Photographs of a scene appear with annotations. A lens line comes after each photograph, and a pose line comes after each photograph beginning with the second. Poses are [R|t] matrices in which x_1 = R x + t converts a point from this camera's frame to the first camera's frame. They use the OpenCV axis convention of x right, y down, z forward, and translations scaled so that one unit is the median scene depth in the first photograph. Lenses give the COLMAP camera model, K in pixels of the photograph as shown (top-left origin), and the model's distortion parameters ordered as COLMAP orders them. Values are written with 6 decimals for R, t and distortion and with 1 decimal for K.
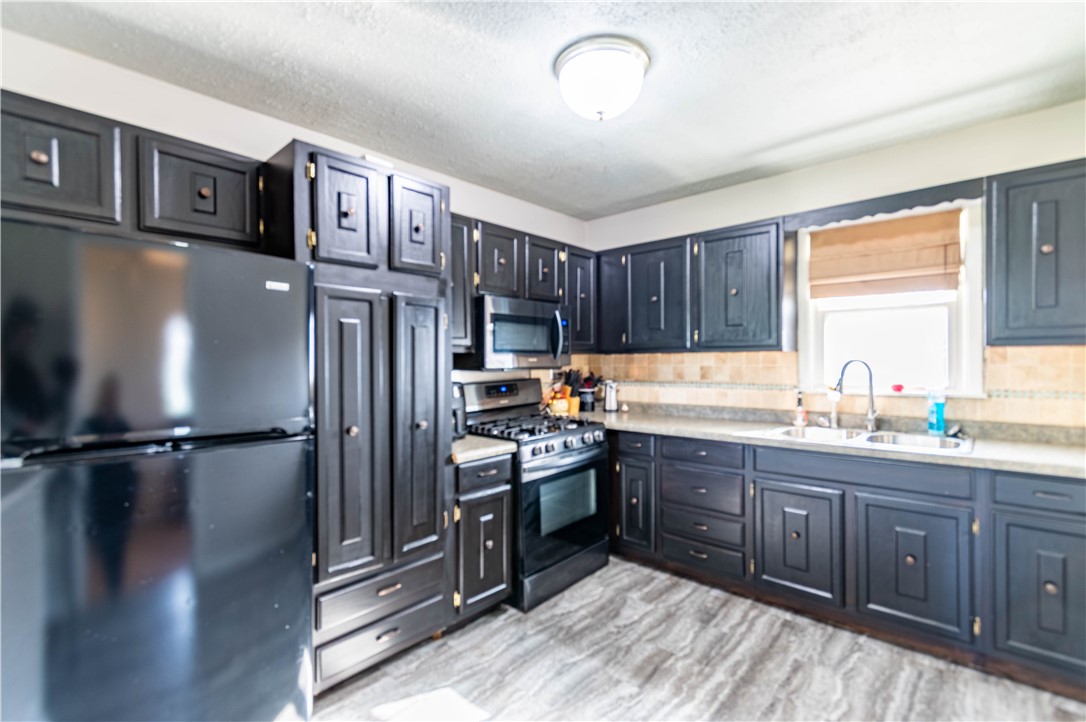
lens RADIAL K [[498.4, 0, 543.0], [0, 498.4, 361.0], [0, 0, 1]] dist [0.003160, 0.000445]
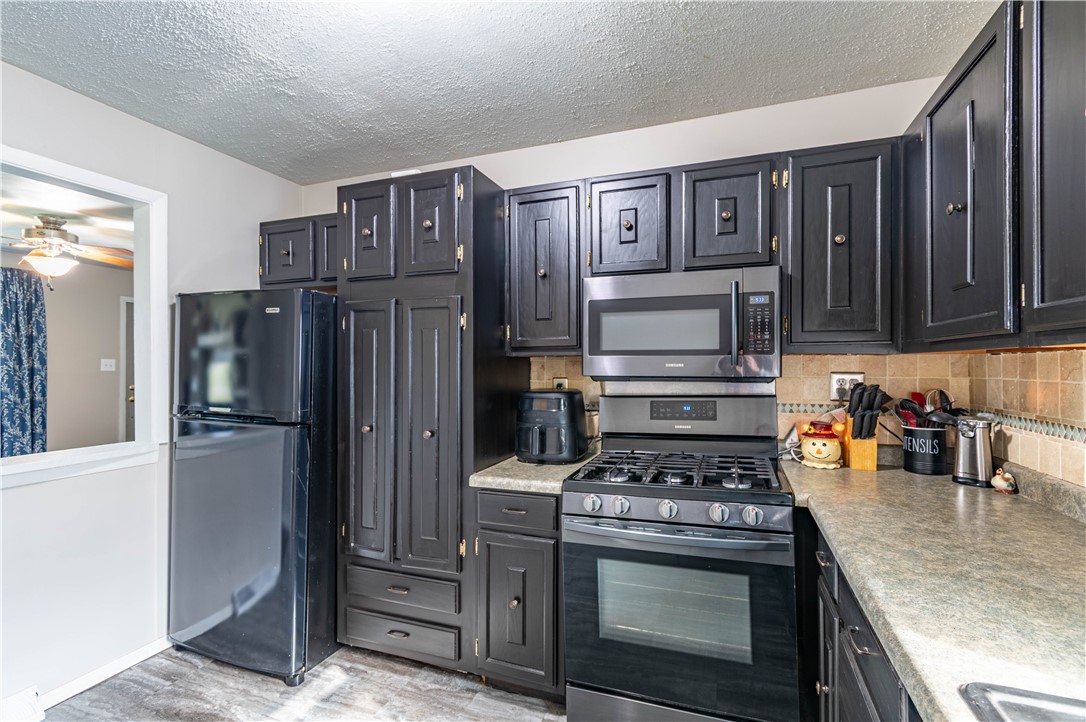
lens RADIAL K [[498.4, 0, 543.0], [0, 498.4, 361.0], [0, 0, 1]] dist [0.003160, 0.000445]
pose [[0.362309, 0.001720, -0.932056, 0.520657], [0.004246, 0.999985, 0.003495, -0.011571], [0.932048, -0.005224, 0.362297, 0.628803]]
